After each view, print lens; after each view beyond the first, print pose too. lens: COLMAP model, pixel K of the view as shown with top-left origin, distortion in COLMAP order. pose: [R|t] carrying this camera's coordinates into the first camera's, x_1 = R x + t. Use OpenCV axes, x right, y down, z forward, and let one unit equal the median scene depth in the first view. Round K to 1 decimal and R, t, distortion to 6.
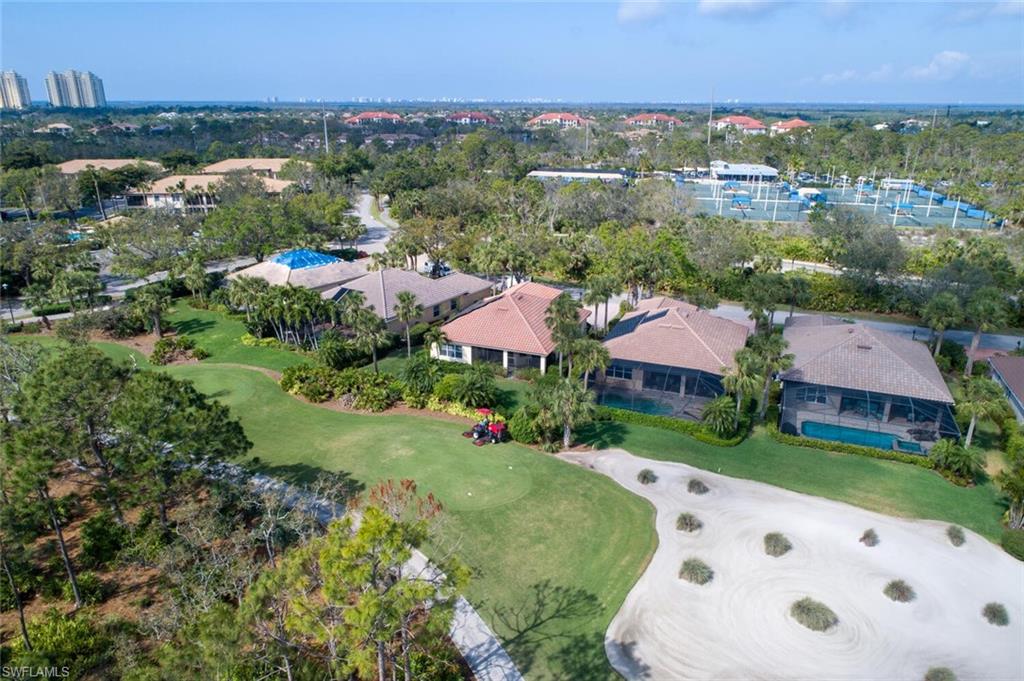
lens RADIAL K [[669.2, 0, 512.0], [0, 669.2, 340.5], [0, 0, 1]] dist [0.004694, 0.002847]
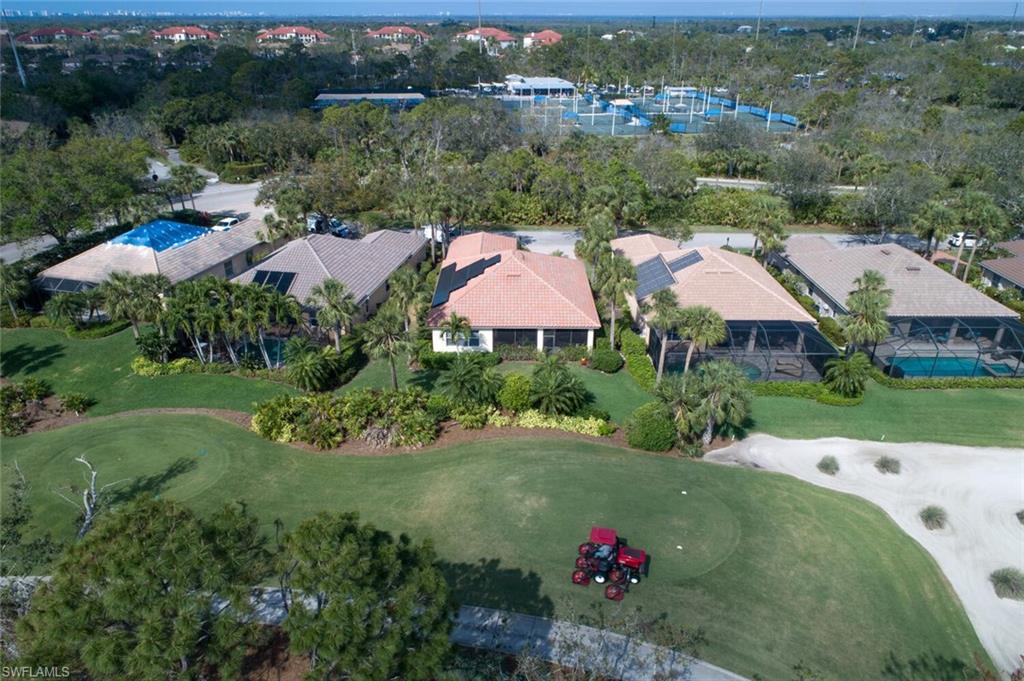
lens RADIAL K [[669.2, 0, 512.0], [0, 669.2, 340.5], [0, 0, 1]] dist [0.004694, 0.002847]
pose [[0.930866, -0.163702, 0.326634, -0.292761], [0.126616, 0.983144, 0.131893, -0.077281], [-0.342720, -0.081417, 0.935903, 0.263130]]
